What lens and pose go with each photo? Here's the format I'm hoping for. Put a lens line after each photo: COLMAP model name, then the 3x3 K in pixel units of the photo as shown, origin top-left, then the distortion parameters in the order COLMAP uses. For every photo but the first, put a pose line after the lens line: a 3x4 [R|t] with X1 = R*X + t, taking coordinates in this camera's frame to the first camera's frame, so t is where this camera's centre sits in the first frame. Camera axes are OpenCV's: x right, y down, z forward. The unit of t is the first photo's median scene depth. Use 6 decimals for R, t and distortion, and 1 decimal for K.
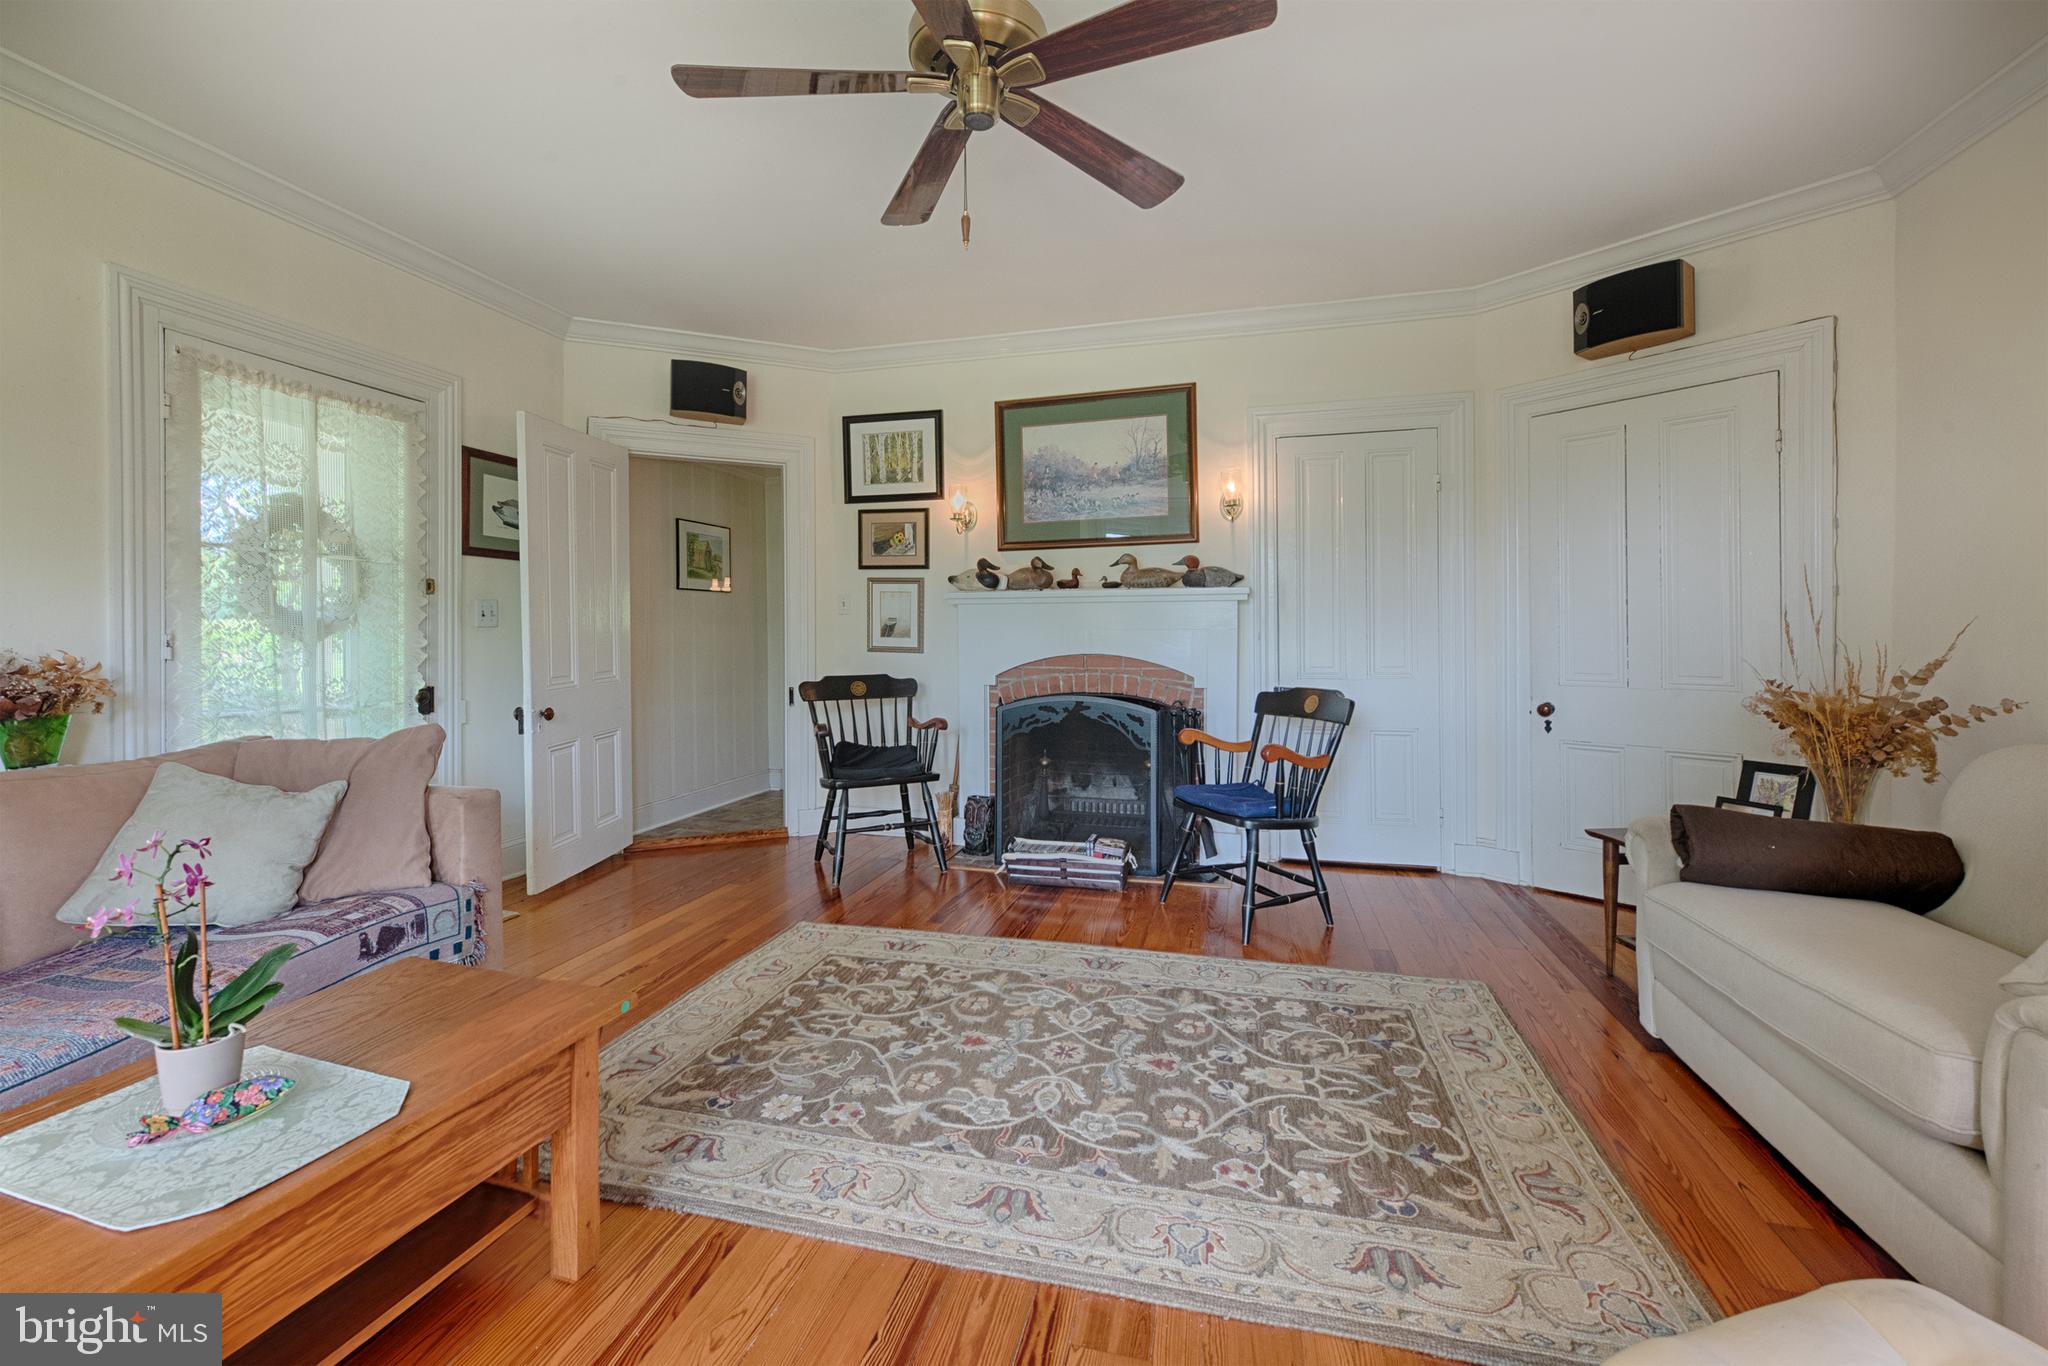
lens RADIAL K [[836.7, 0, 1023.4], [0, 836.7, 632.6], [0, 0, 1]] dist [0.016751, -0.000156]
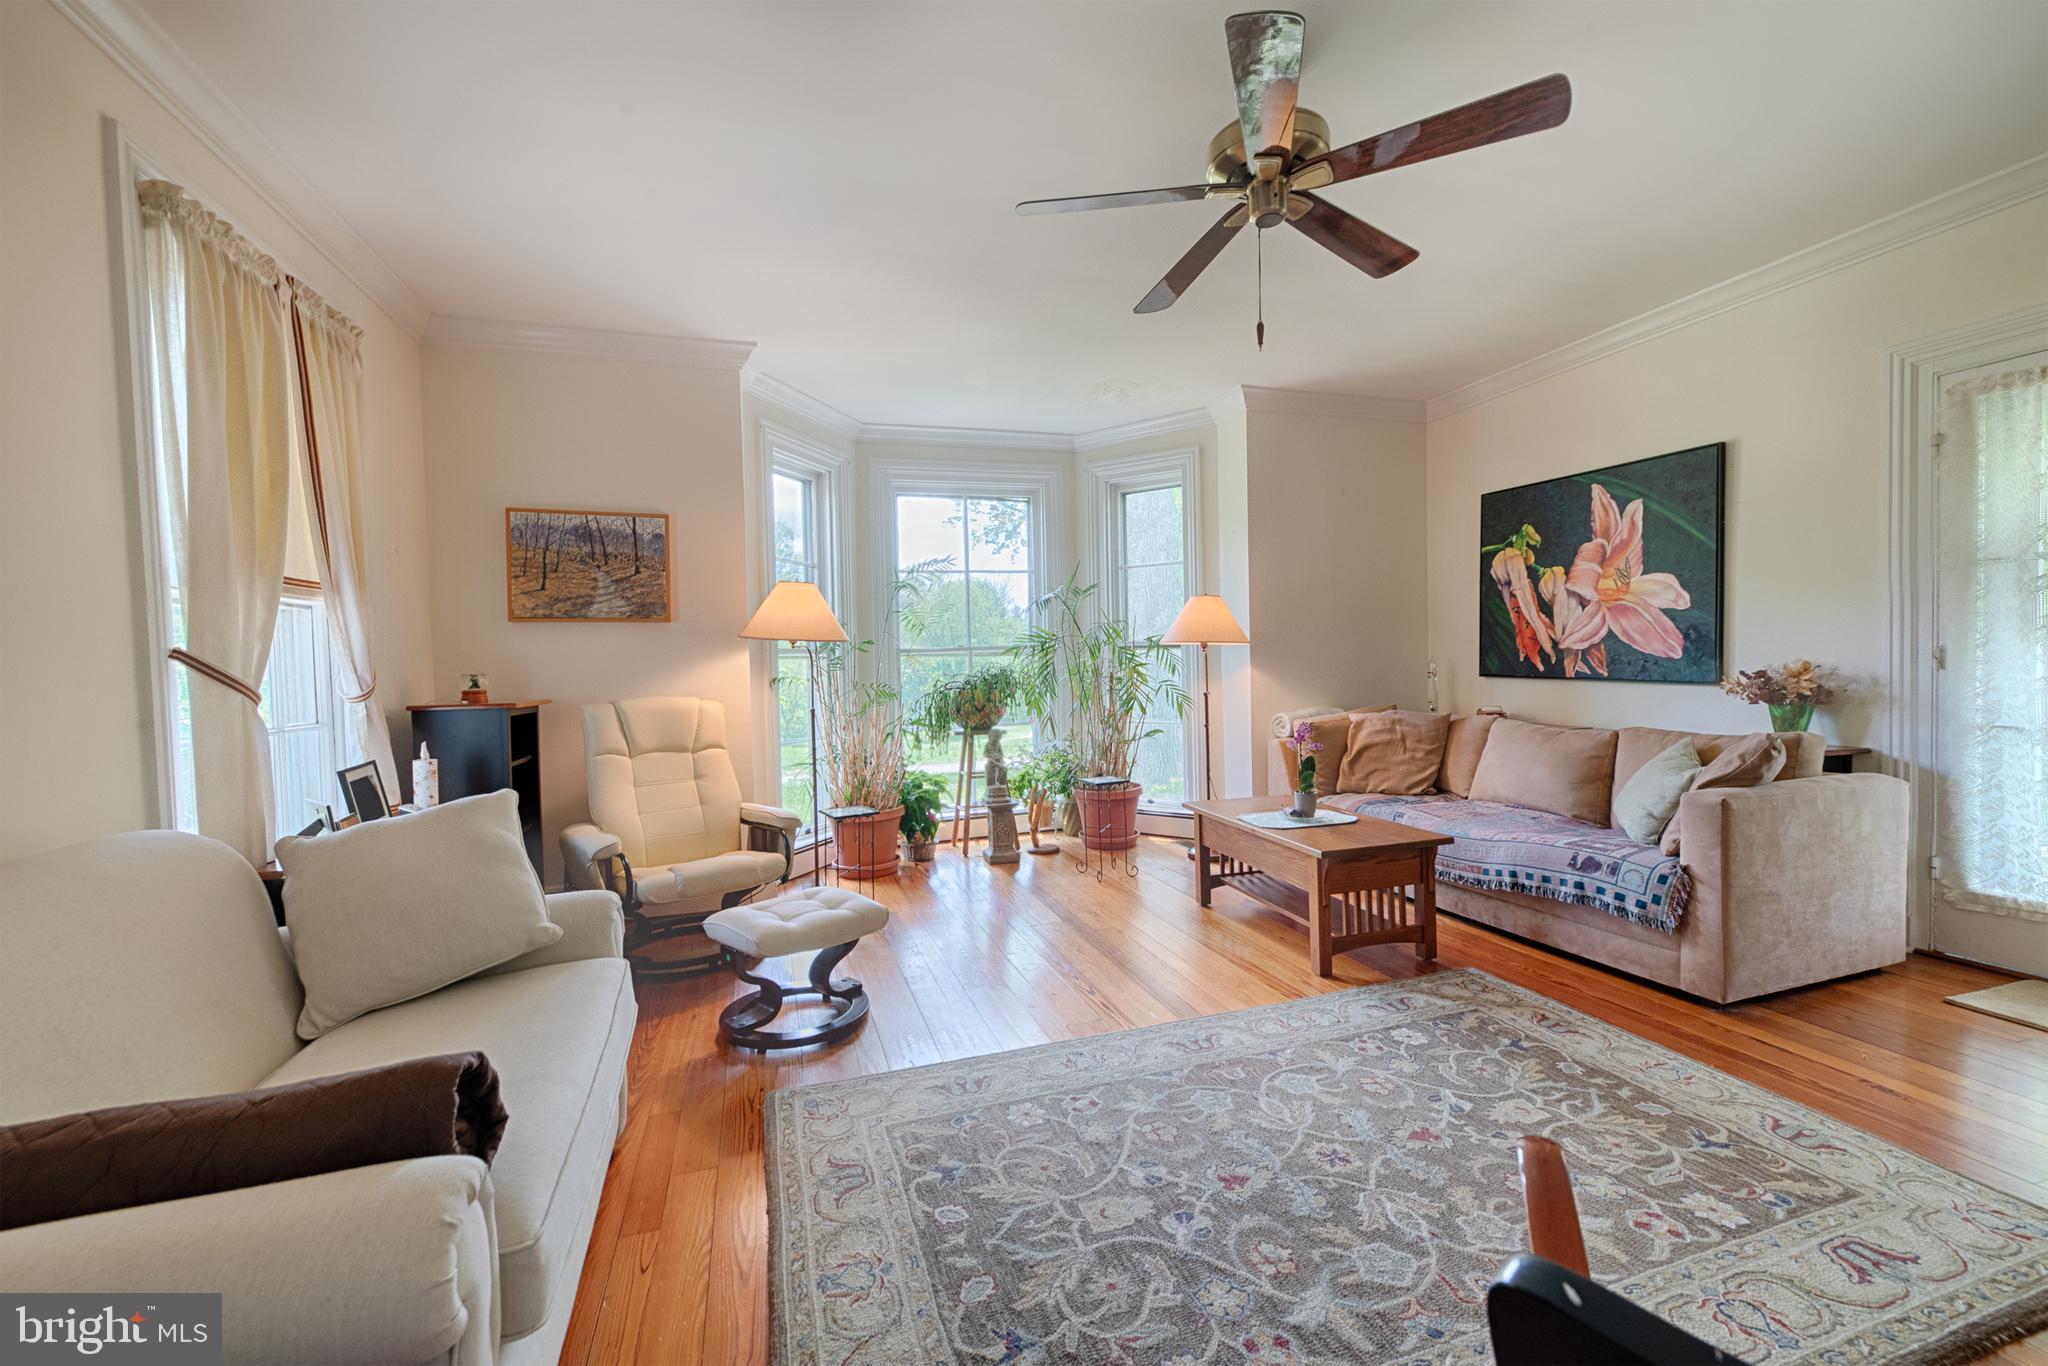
lens RADIAL K [[836.7, 0, 1028.0], [0, 836.7, 685.4], [0, 0, 1]] dist [0.016751, -0.000156]
pose [[-0.842087, 0.032855, -0.538341, 0.789697], [0.020308, 0.999367, 0.029225, -0.005885], [0.538960, 0.013677, -0.842220, 1.626211]]
